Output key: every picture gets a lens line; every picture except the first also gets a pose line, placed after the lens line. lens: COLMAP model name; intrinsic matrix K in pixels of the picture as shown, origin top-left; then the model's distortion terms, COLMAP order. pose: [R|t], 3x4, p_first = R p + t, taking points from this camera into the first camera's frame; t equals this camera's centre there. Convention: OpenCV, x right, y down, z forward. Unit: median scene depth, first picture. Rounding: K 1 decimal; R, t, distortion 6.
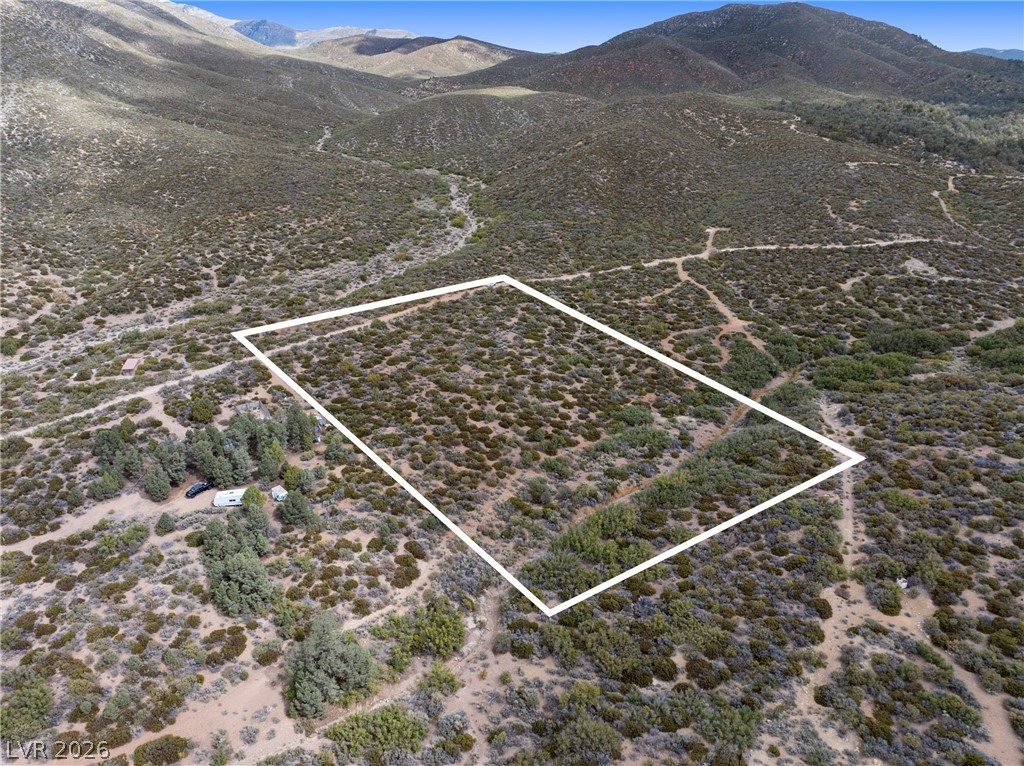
lens RADIAL K [[720.3, 0, 515.4], [0, 720.3, 381.0], [0, 0, 1]] dist [-0.043712, 0.008105]
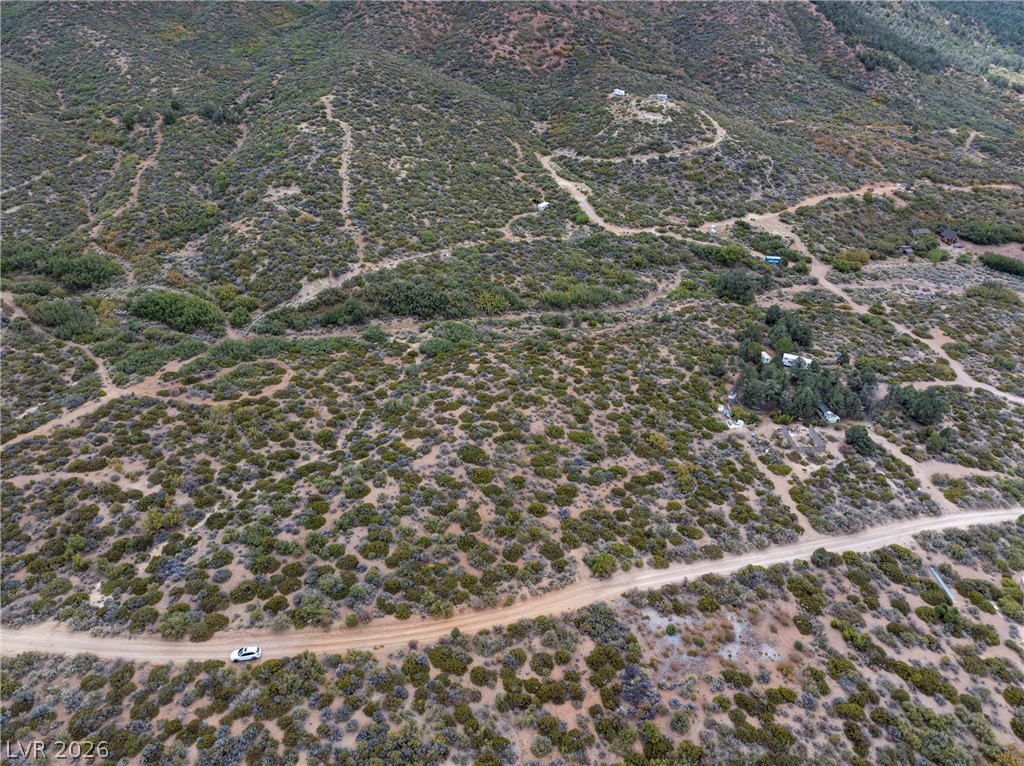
lens RADIAL K [[720.3, 0, 515.4], [0, 720.3, 381.0], [0, 0, 1]] dist [-0.043712, 0.008105]
pose [[-0.856450, -0.285805, 0.429895, -0.371678], [0.178656, 0.617200, 0.766255, -0.654916], [-0.484330, 0.733062, -0.477540, 1.358158]]
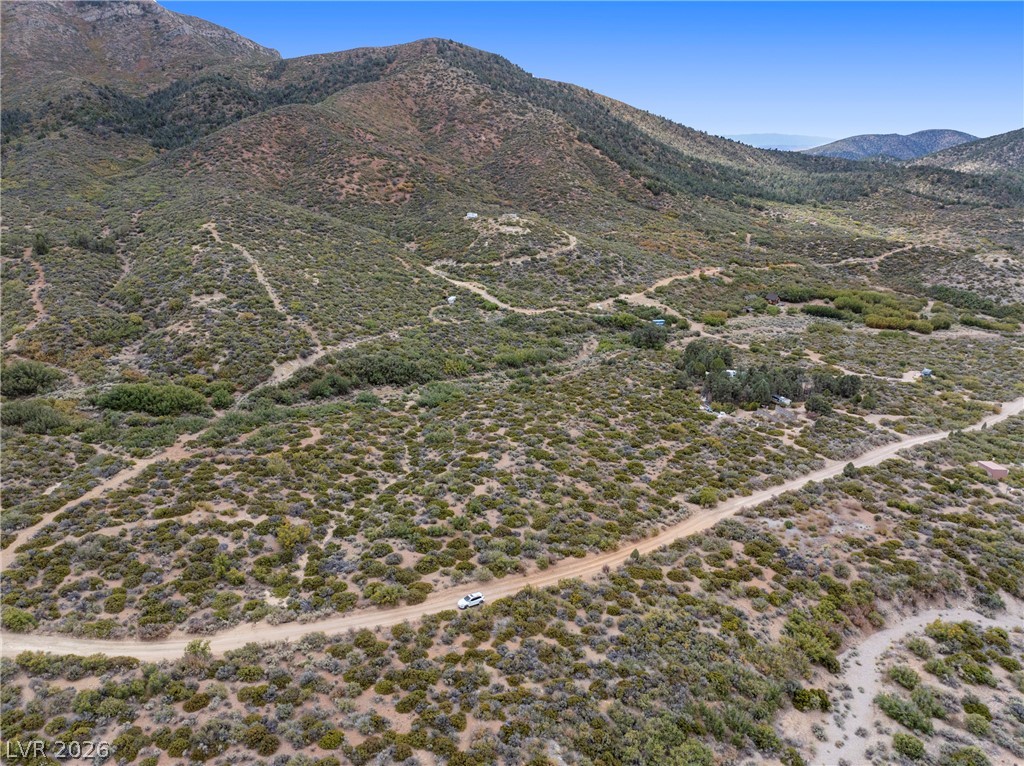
lens RADIAL K [[720.3, 0, 515.4], [0, 720.3, 381.0], [0, 0, 1]] dist [-0.043712, 0.008105]
pose [[-0.975787, -0.088735, 0.199914, -0.169006], [0.065505, 0.753493, 0.654185, -0.647934], [-0.208683, 0.651441, -0.729436, 1.624967]]
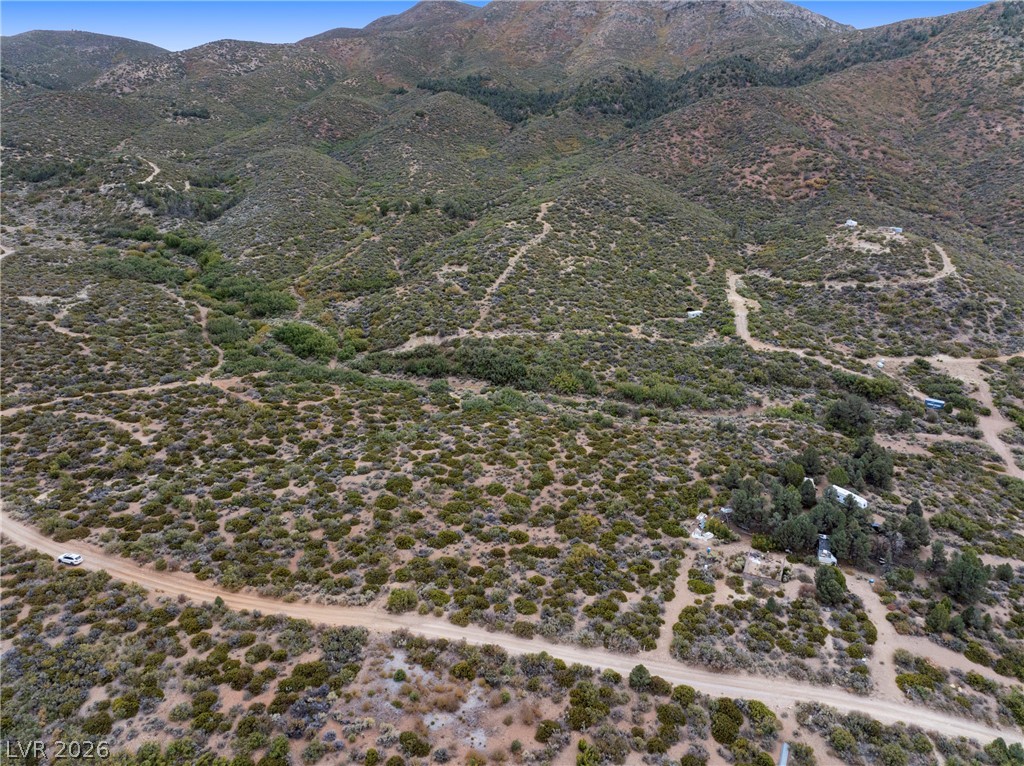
lens RADIAL K [[720.3, 0, 515.4], [0, 720.3, 381.0], [0, 0, 1]] dist [-0.043712, 0.008105]
pose [[-0.523037, -0.318498, 0.790564, -0.654776], [0.310448, 0.792643, 0.524728, -0.491943], [-0.793760, 0.519881, -0.315704, 1.167487]]
